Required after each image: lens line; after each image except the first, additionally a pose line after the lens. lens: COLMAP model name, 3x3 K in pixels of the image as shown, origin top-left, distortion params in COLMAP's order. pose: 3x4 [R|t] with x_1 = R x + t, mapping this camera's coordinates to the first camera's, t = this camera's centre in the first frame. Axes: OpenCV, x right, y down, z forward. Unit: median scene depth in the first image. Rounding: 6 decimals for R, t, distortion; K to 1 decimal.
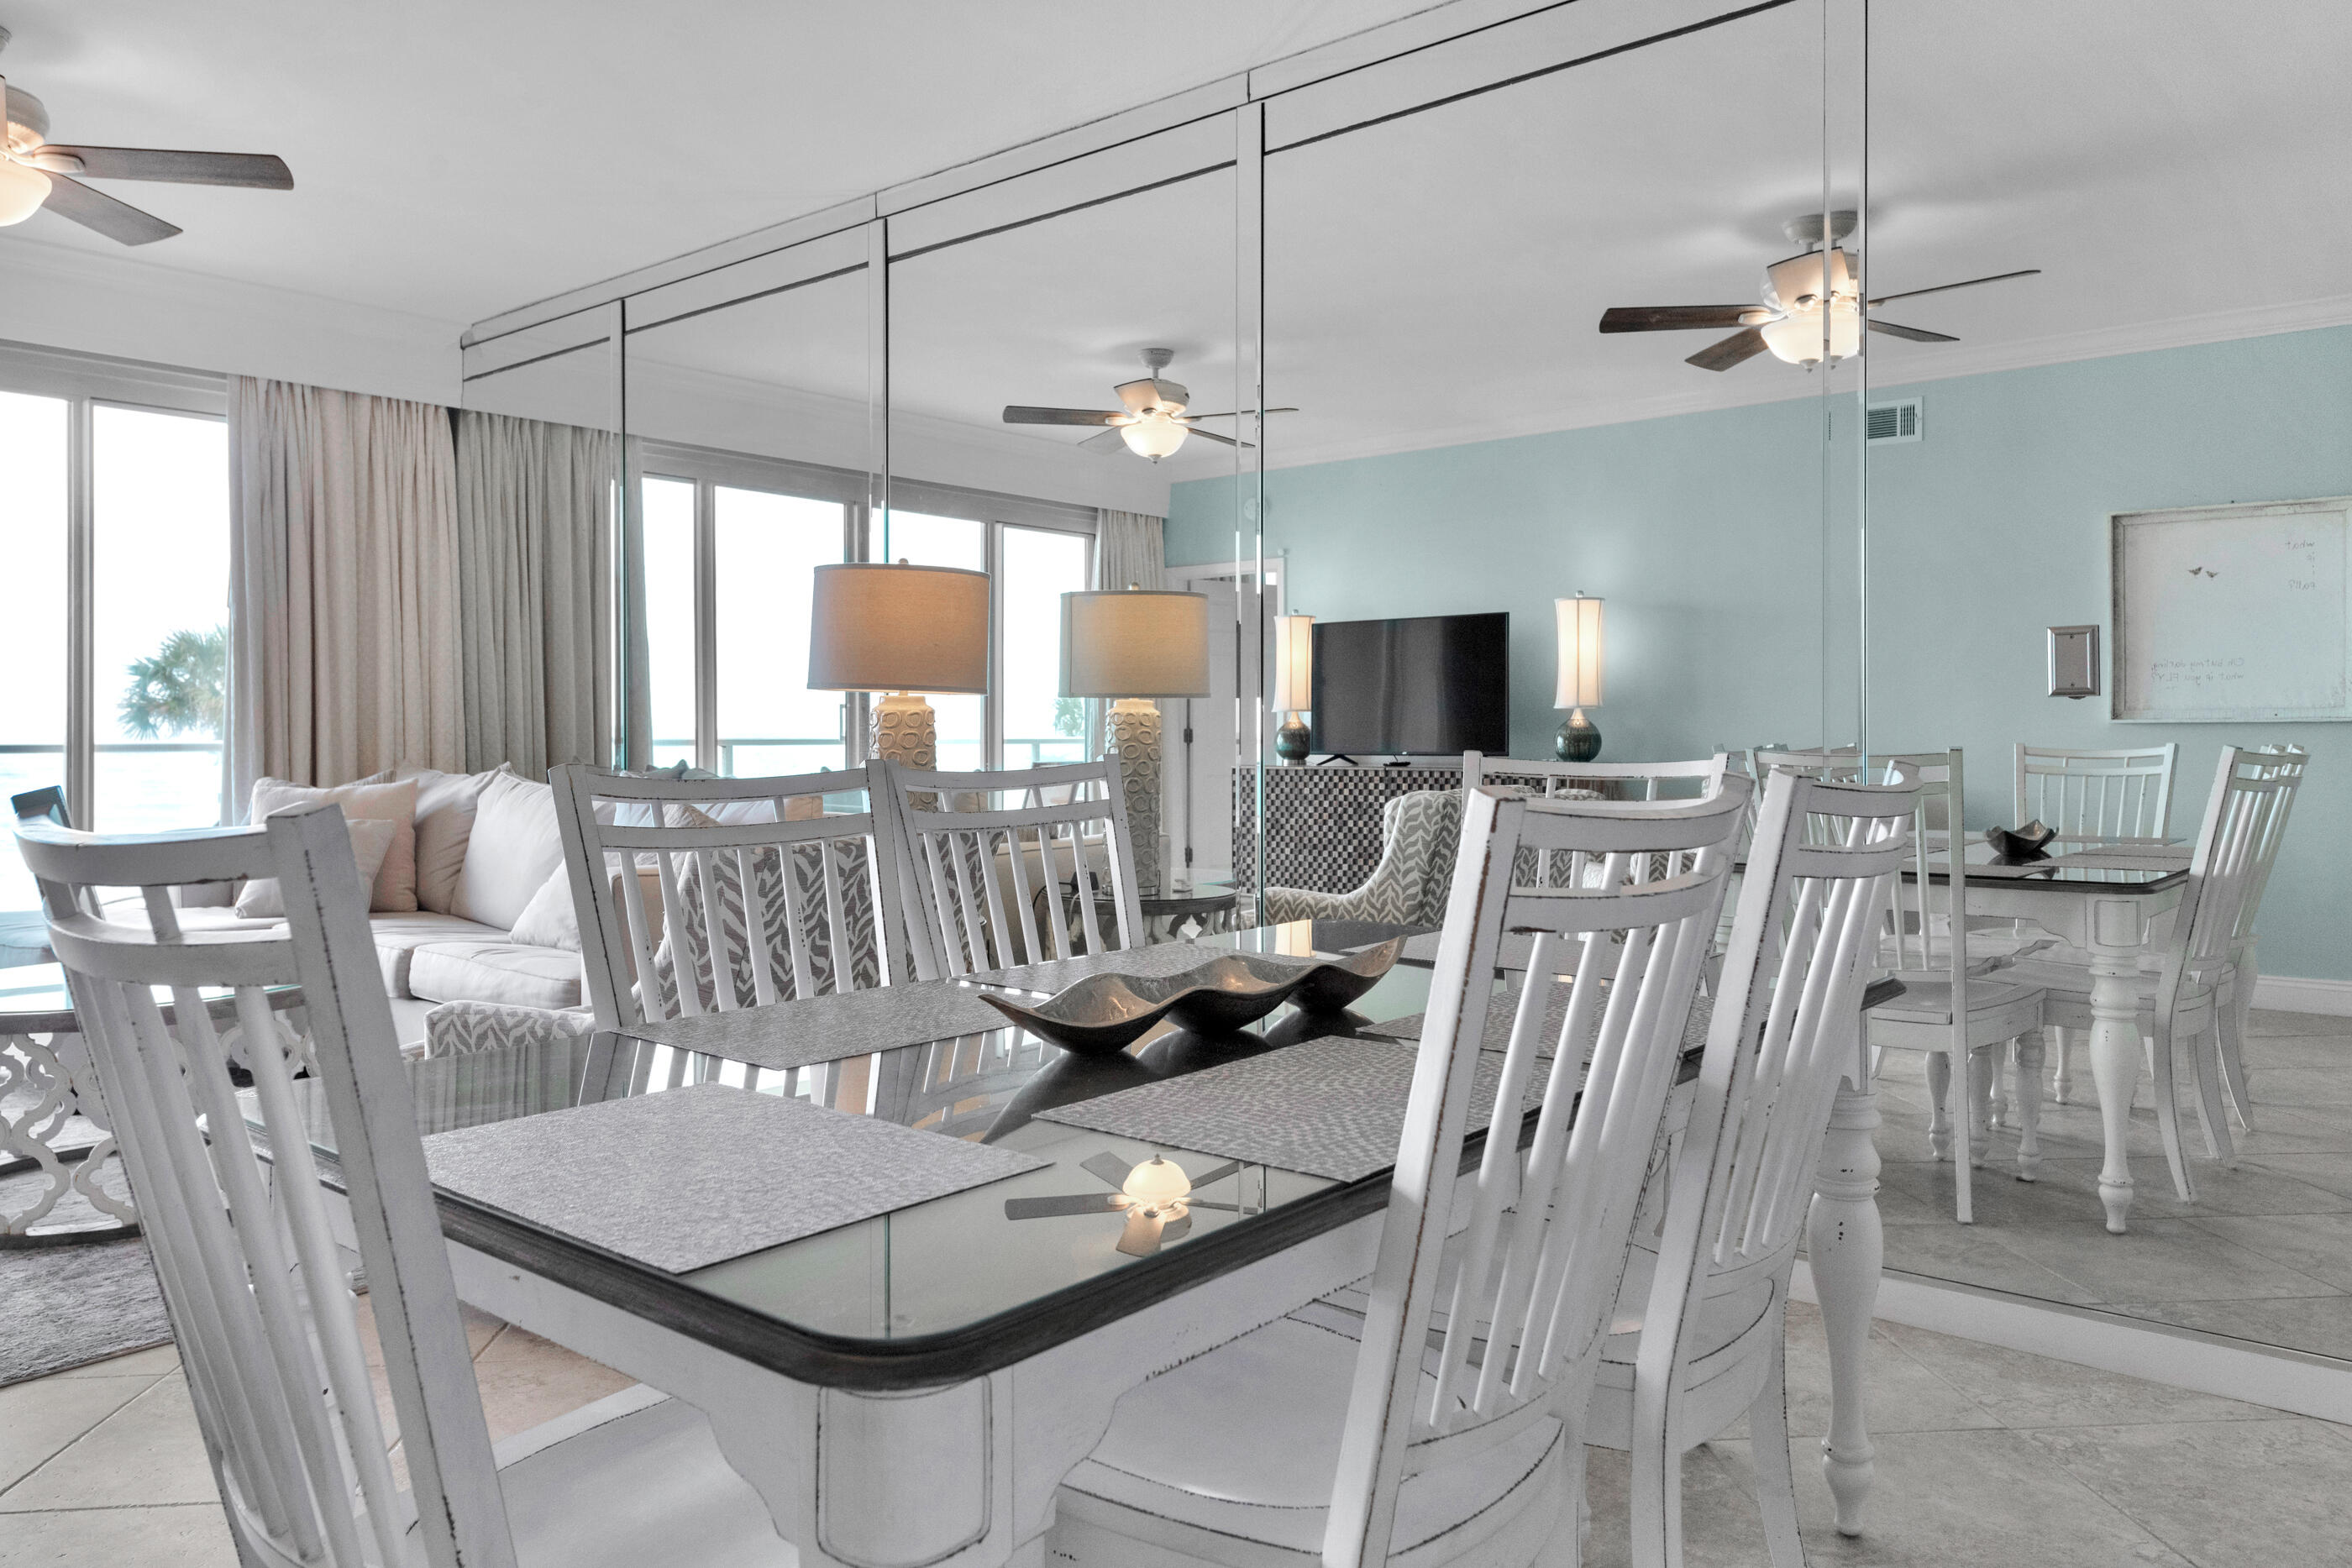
lens RADIAL K [[1610.4, 0, 1196.4], [0, 1610.4, 731.9], [0, 0, 1]] dist [0.004274, -0.002705]
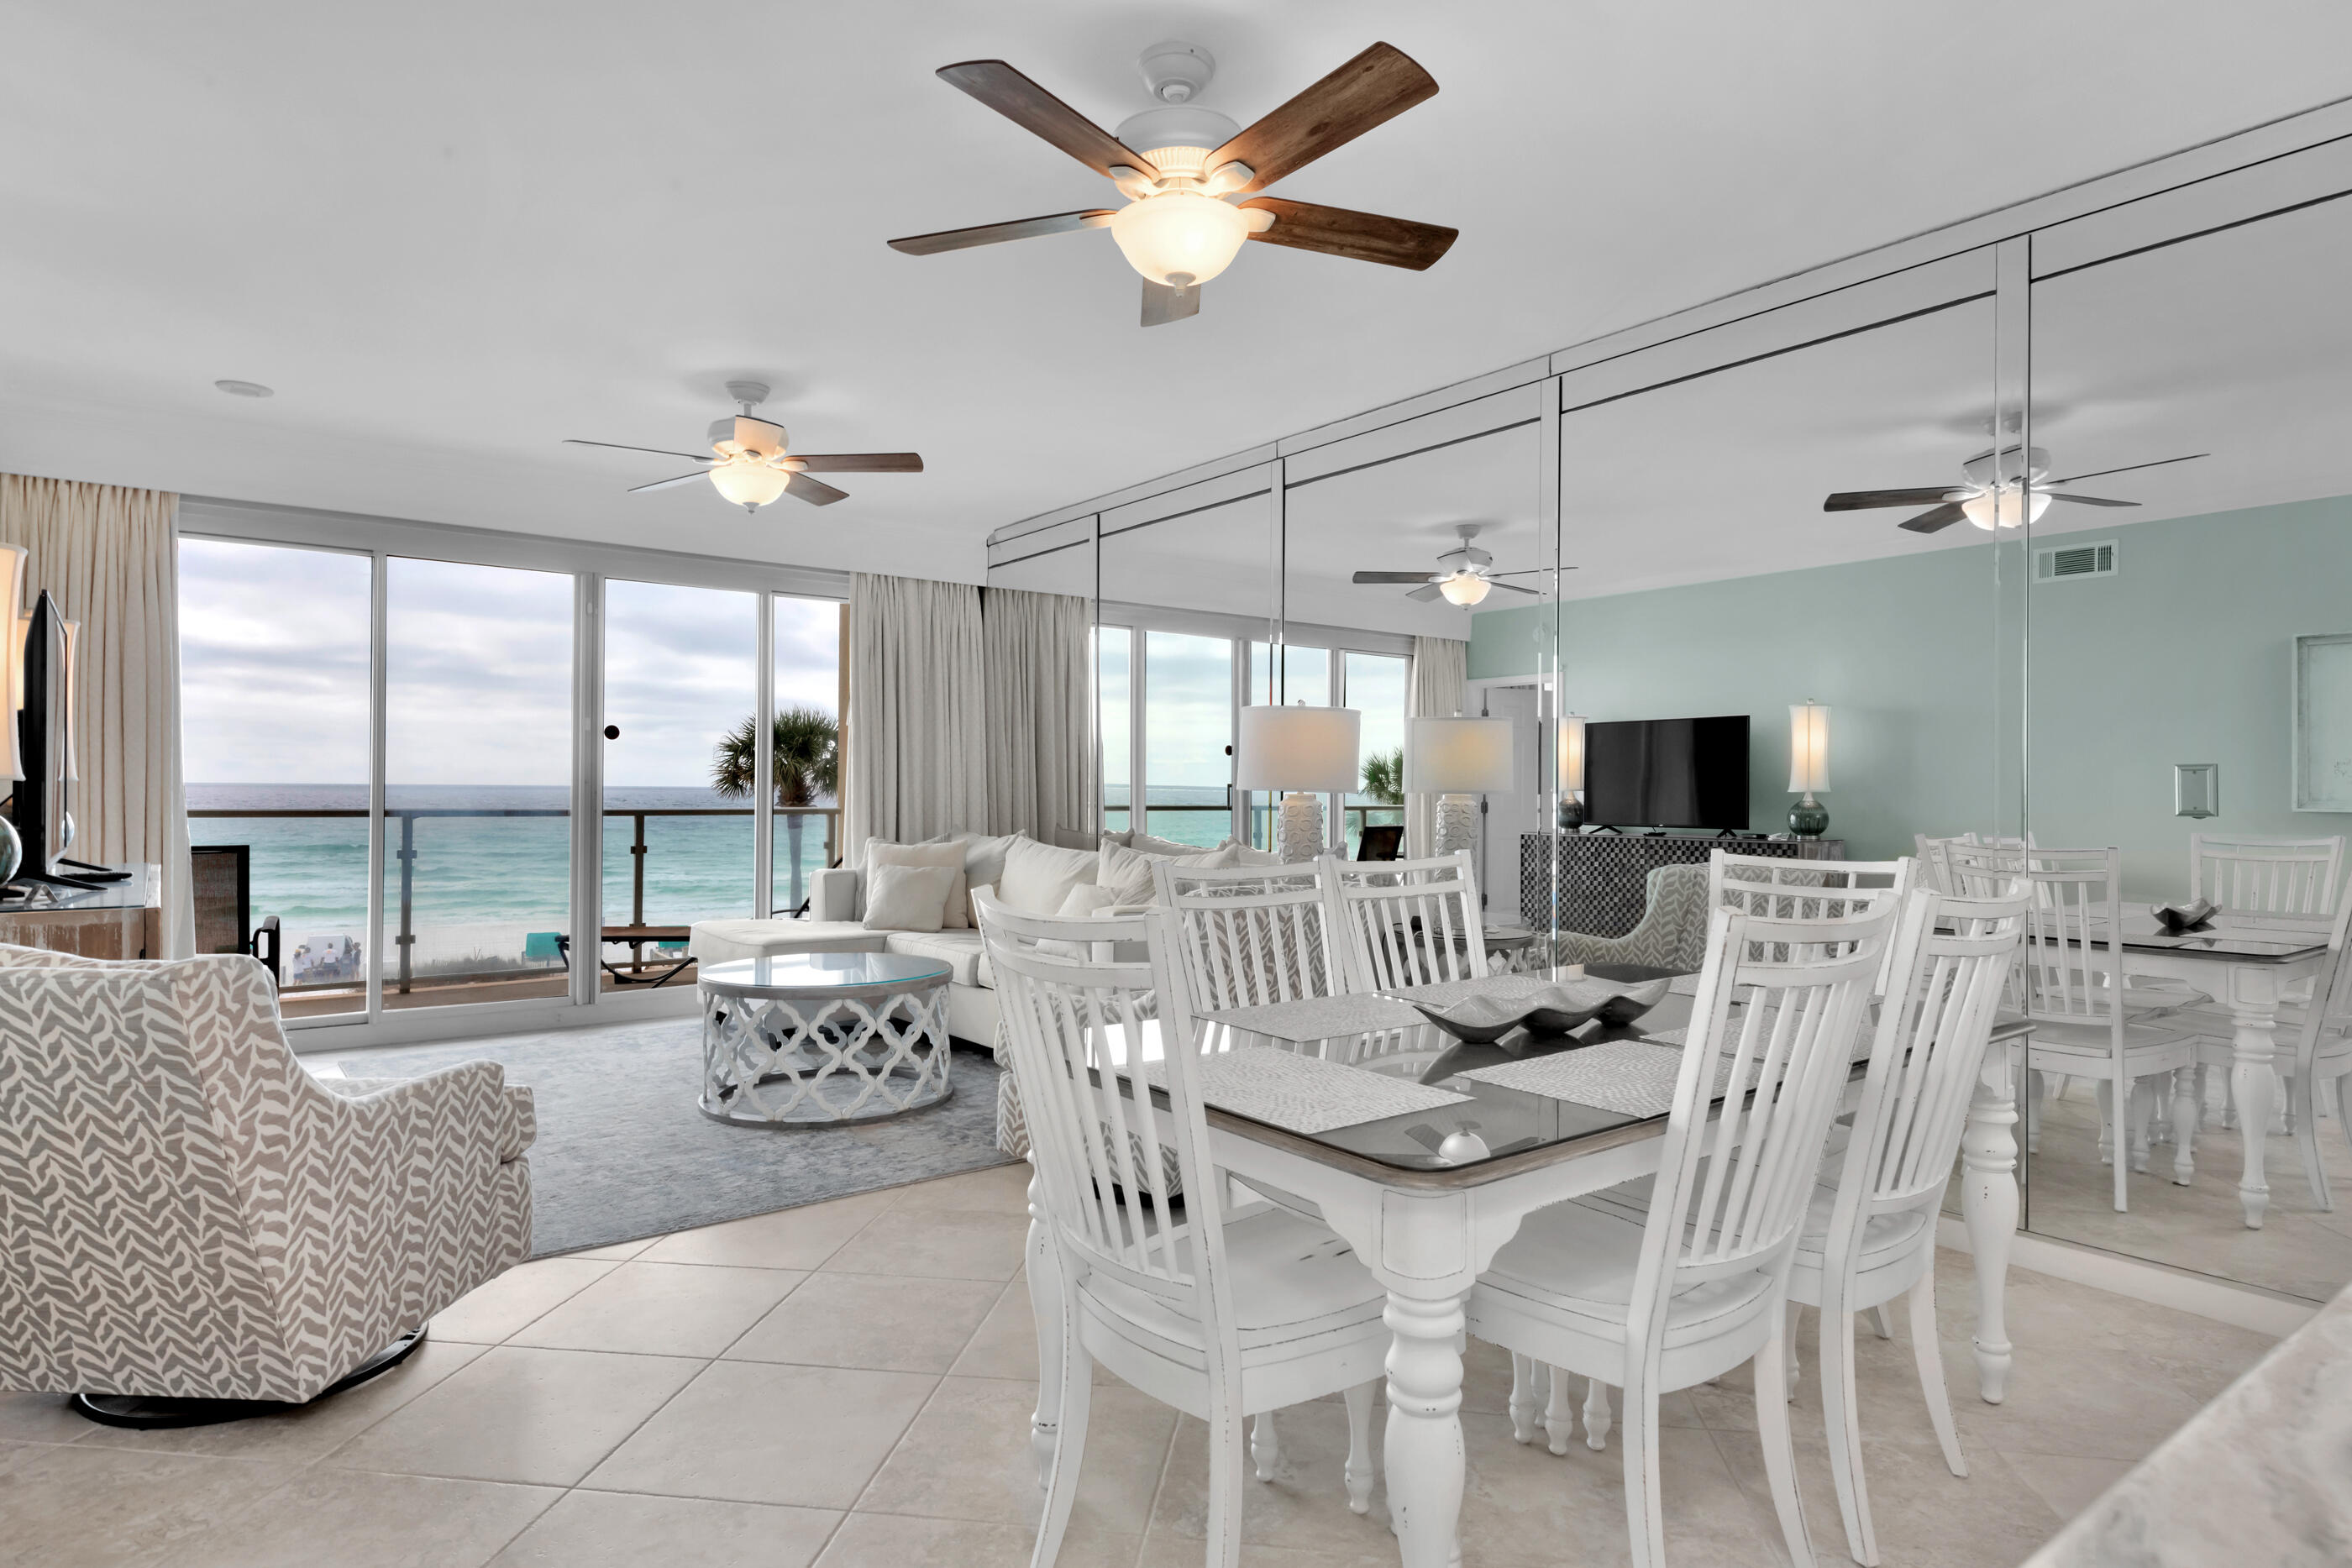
lens RADIAL K [[1281.1, 0, 1183.9], [0, 1281.1, 780.9], [0, 0, 1]] dist [0.006208, -0.000401]
pose [[0.974834, 0.005779, -0.222857, -0.018912], [-0.007262, 0.999957, -0.005835, -0.018923], [0.222813, 0.007307, 0.974834, -0.111061]]
